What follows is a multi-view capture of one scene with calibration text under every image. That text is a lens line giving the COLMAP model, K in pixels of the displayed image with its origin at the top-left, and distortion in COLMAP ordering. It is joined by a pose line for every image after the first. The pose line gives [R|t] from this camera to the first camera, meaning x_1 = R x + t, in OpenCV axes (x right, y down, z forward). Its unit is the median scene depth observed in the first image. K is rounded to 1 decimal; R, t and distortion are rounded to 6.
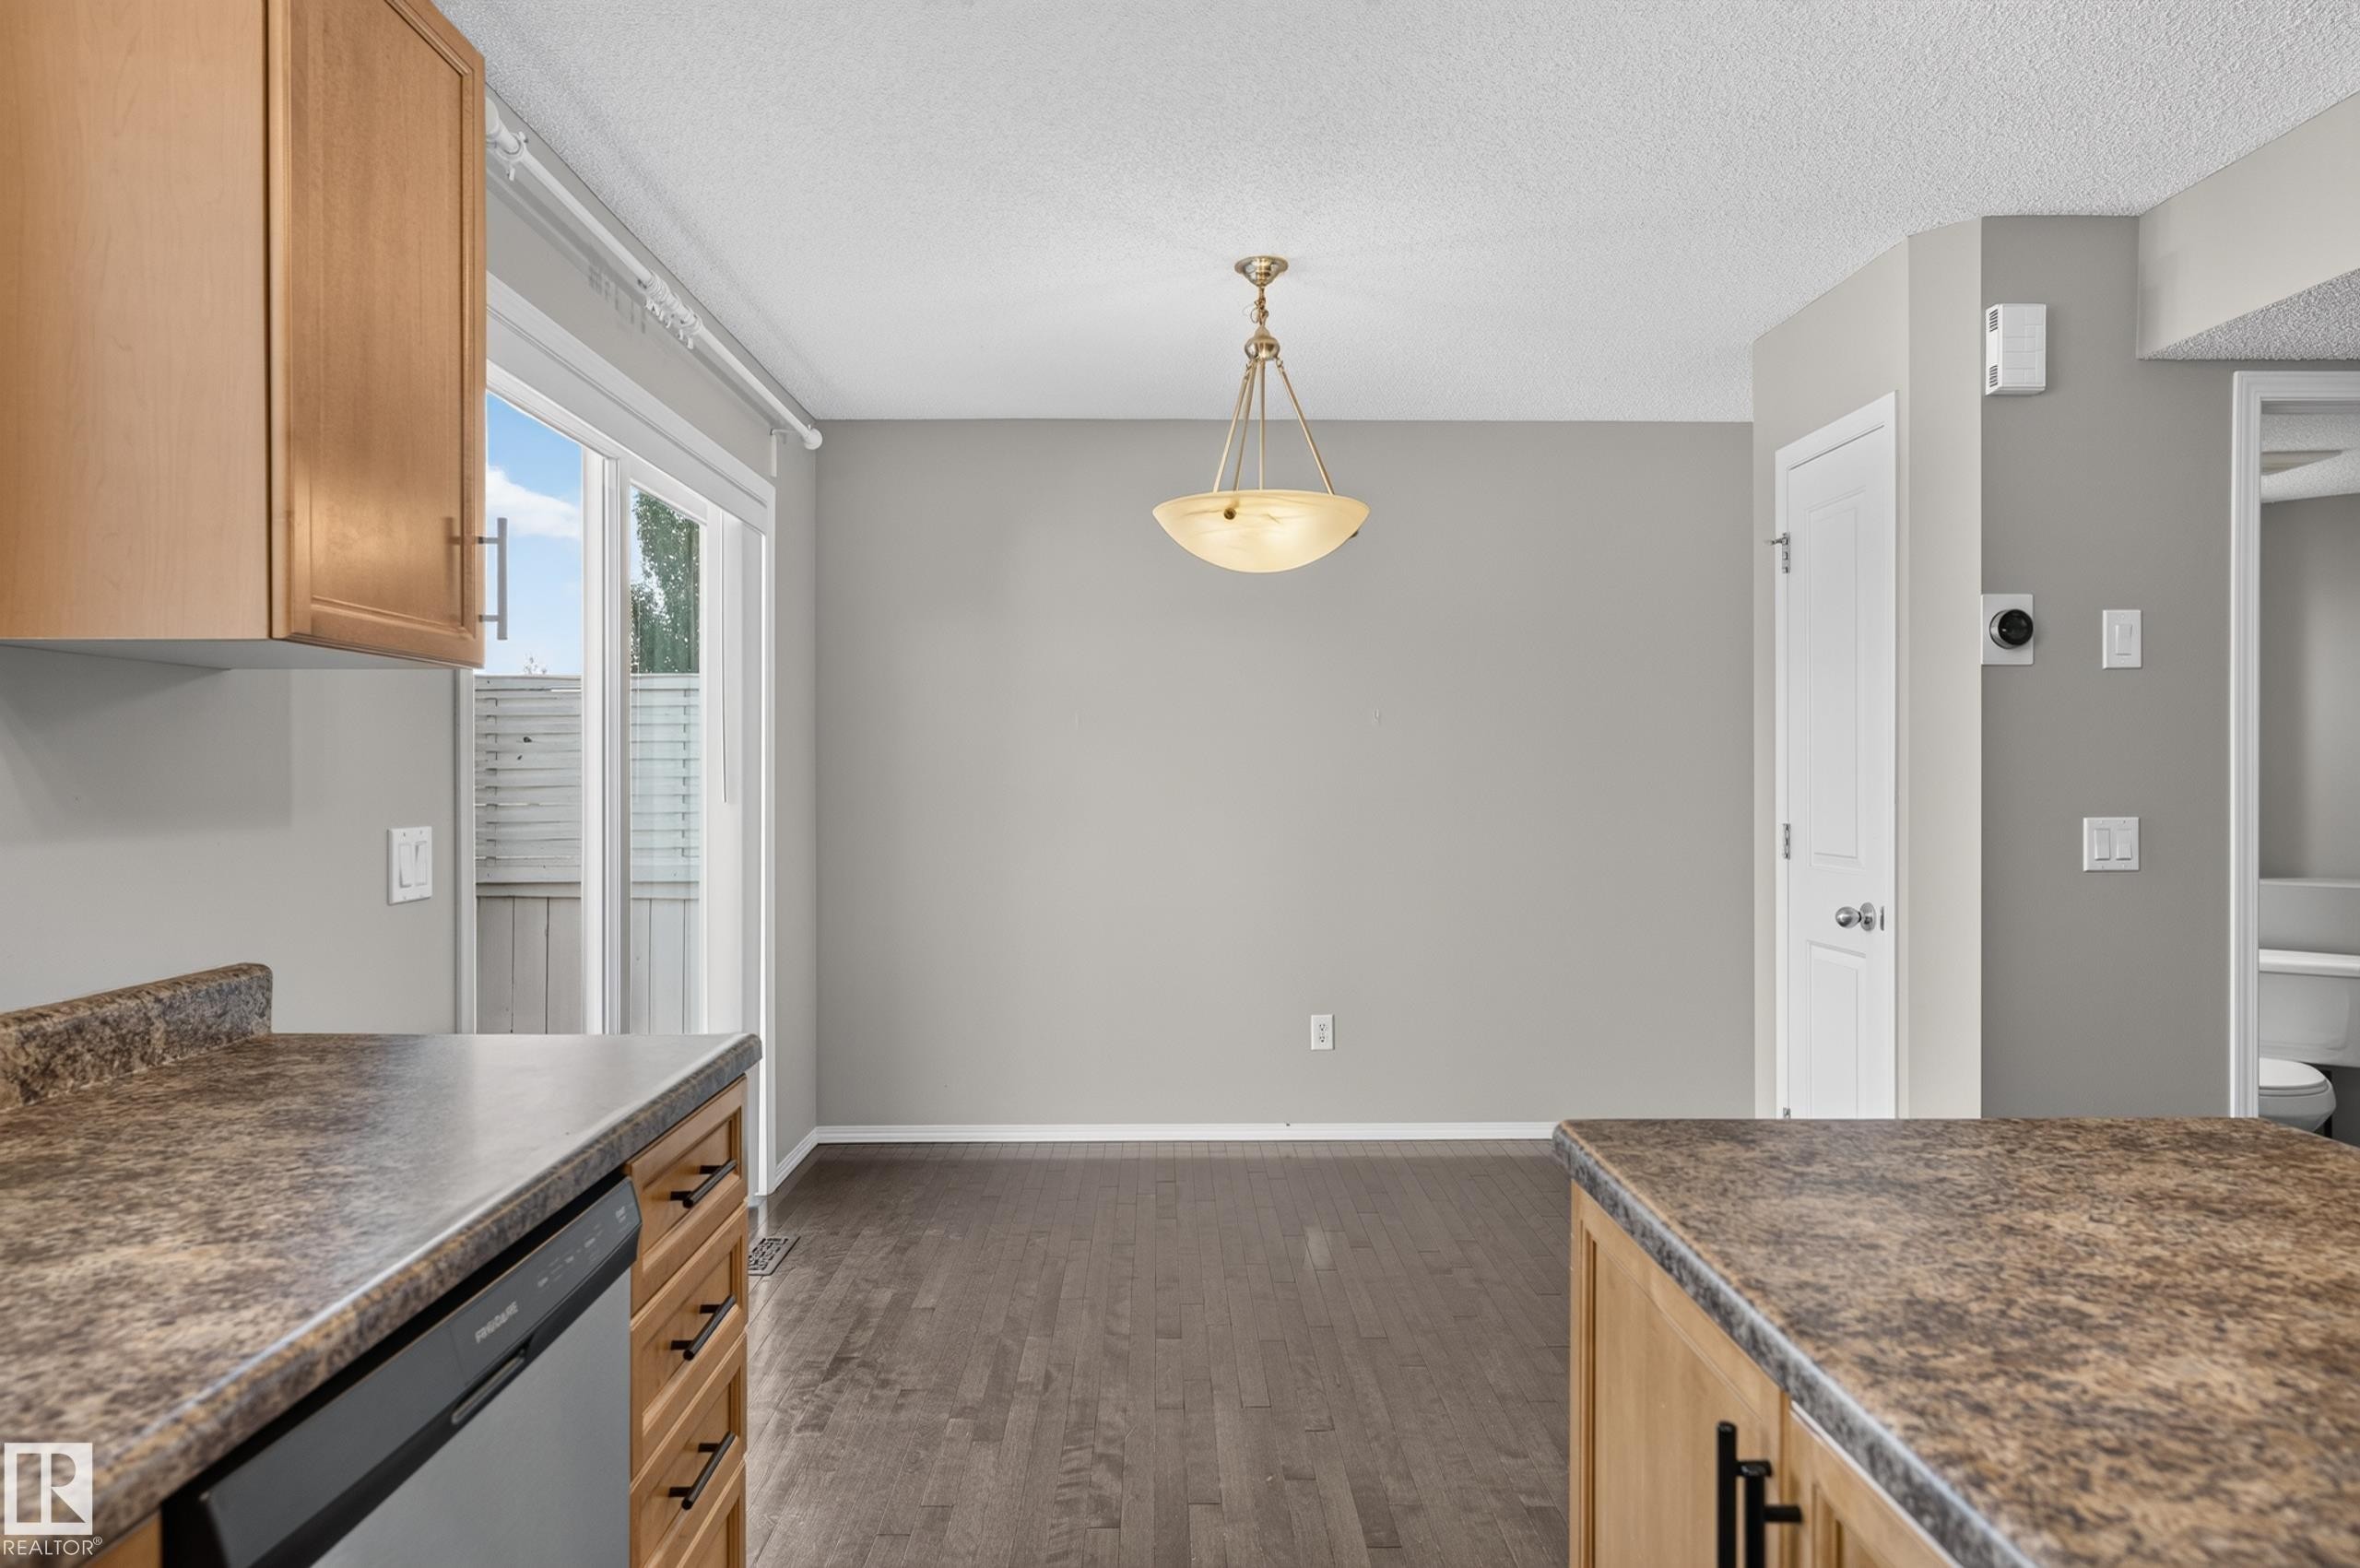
lens RADIAL K [[1391.4, 0, 1173.4], [0, 1391.4, 784.0], [0, 0, 1]] dist [0.001063, -0.001639]
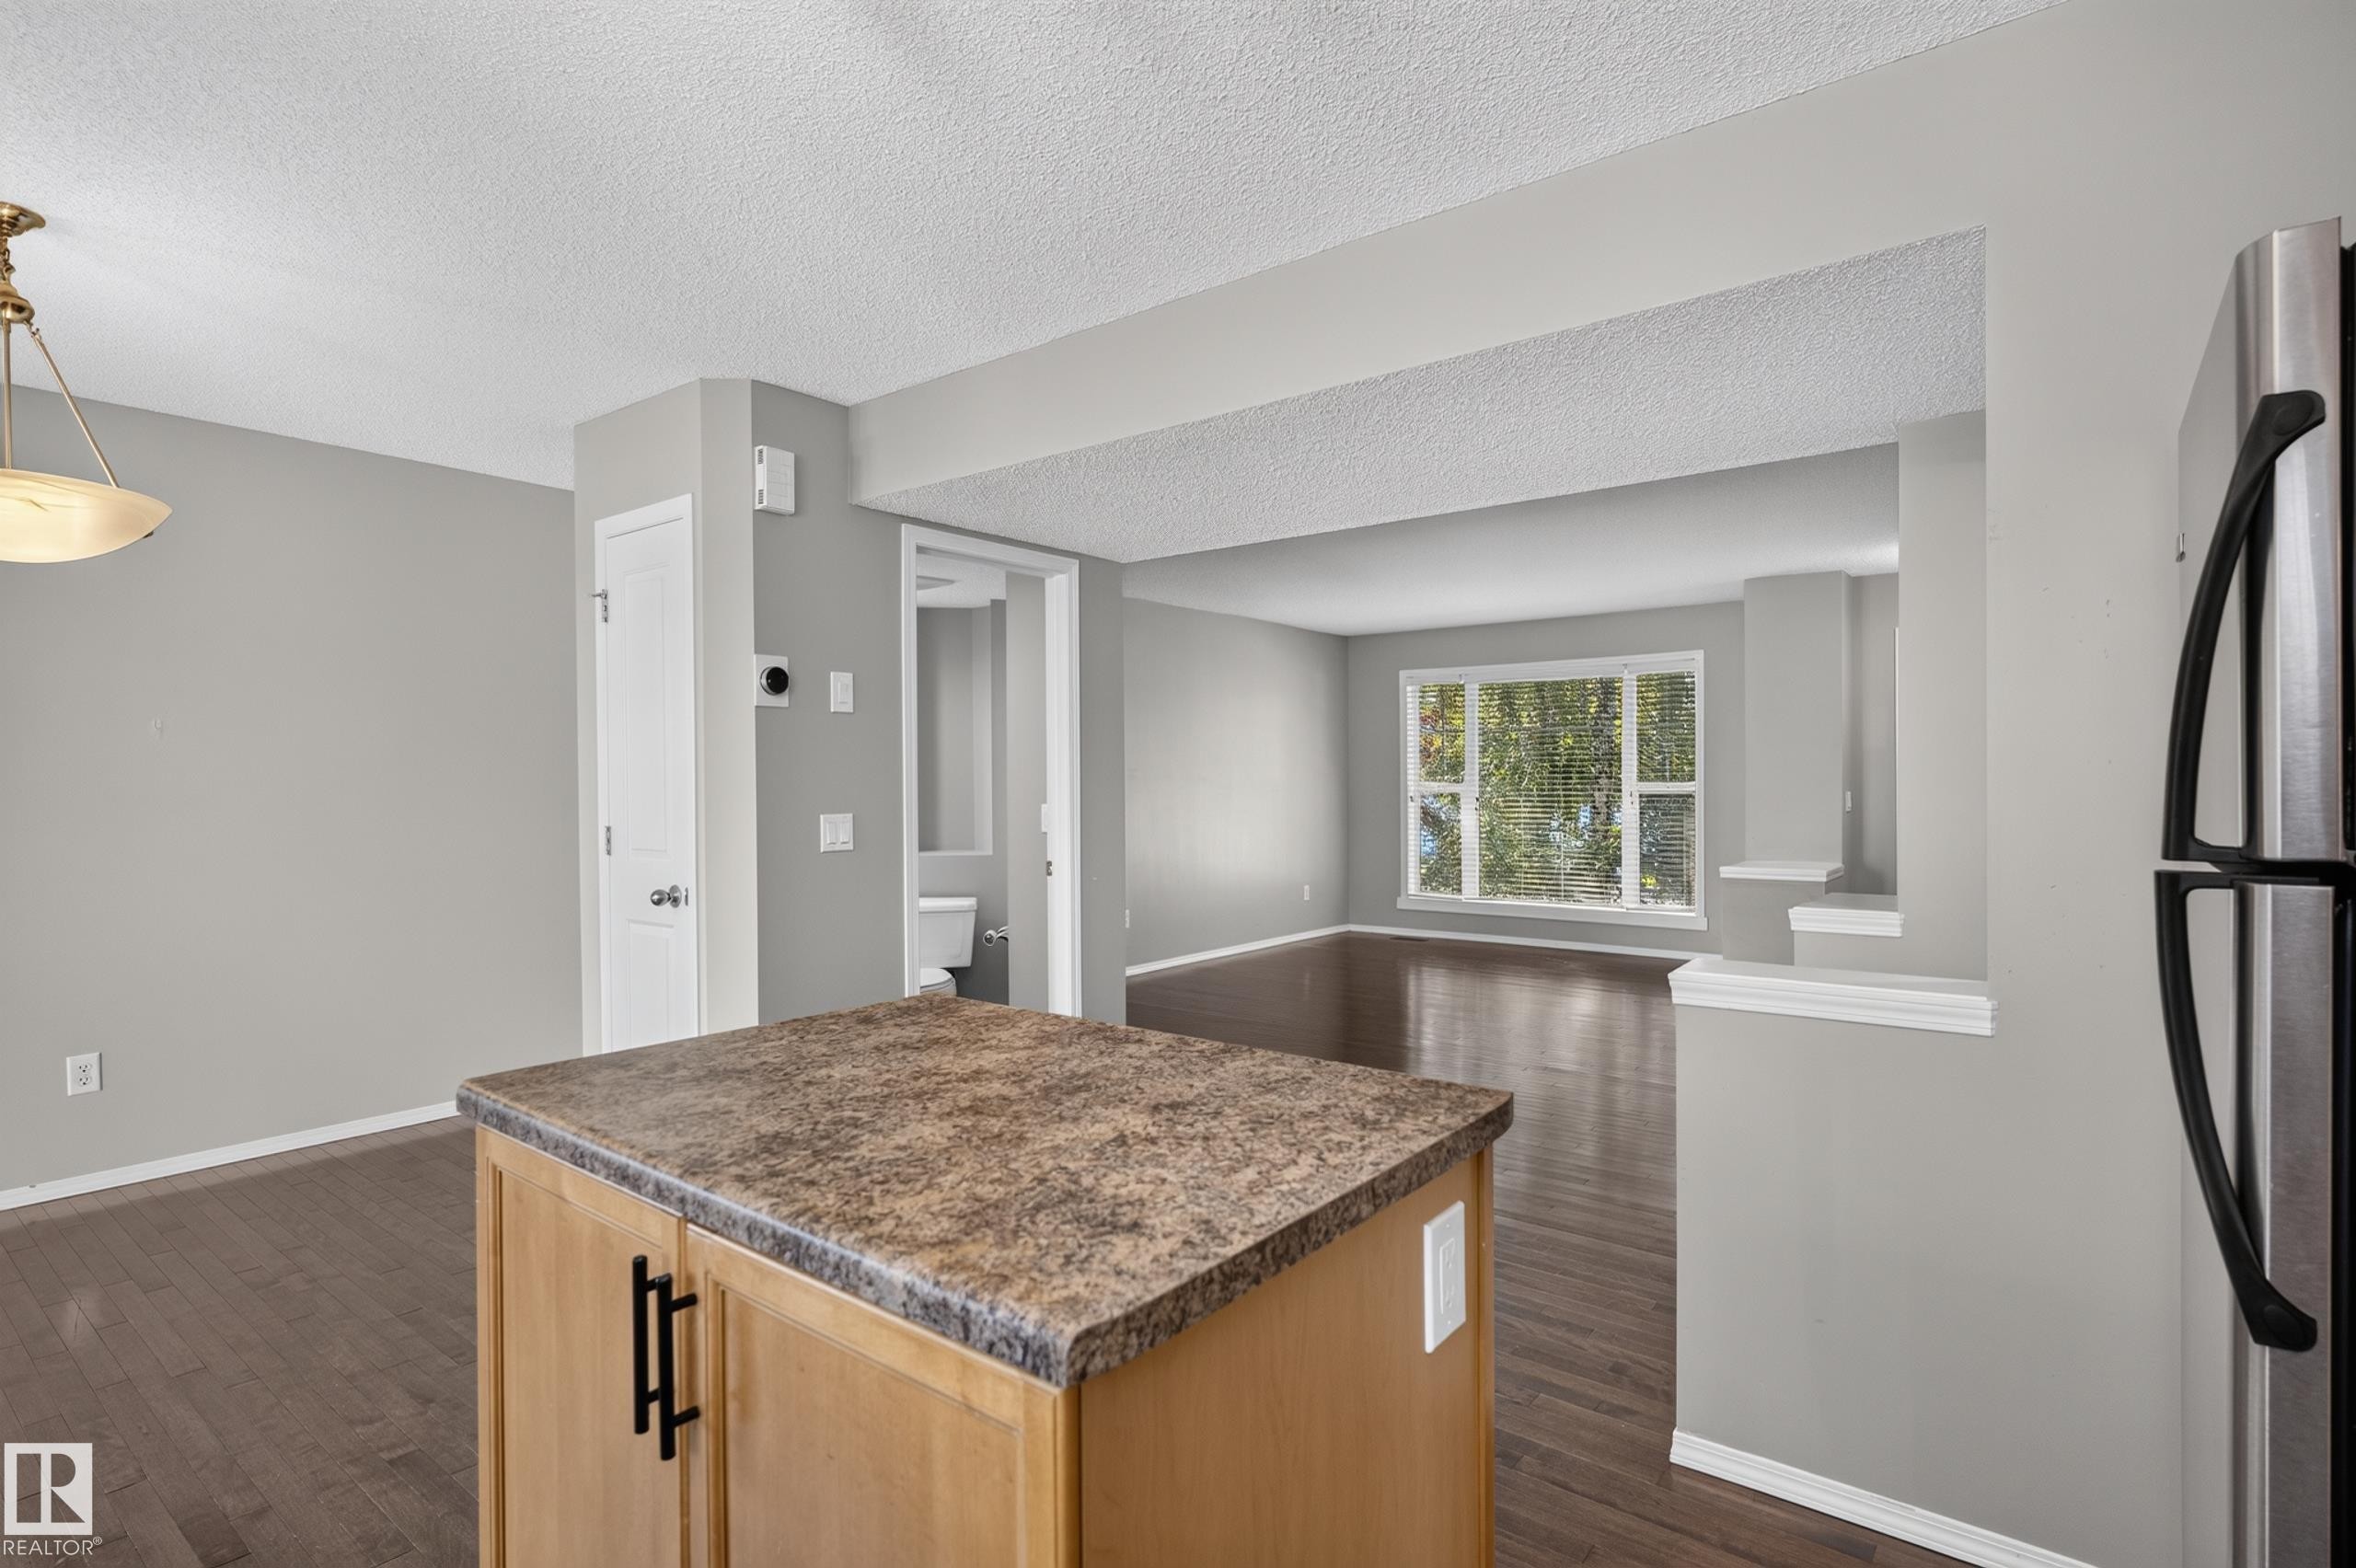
lens RADIAL K [[1161.6, 0, 1166.6], [0, 1161.6, 787.6], [0, 0, 1]] dist [-0.004049, 0.003547]
pose [[0.636272, -0.005954, 0.771442, -0.105531], [0.010004, 0.999950, -0.000534, -0.000597], [-0.771400, 0.008058, 0.636299, -0.095710]]
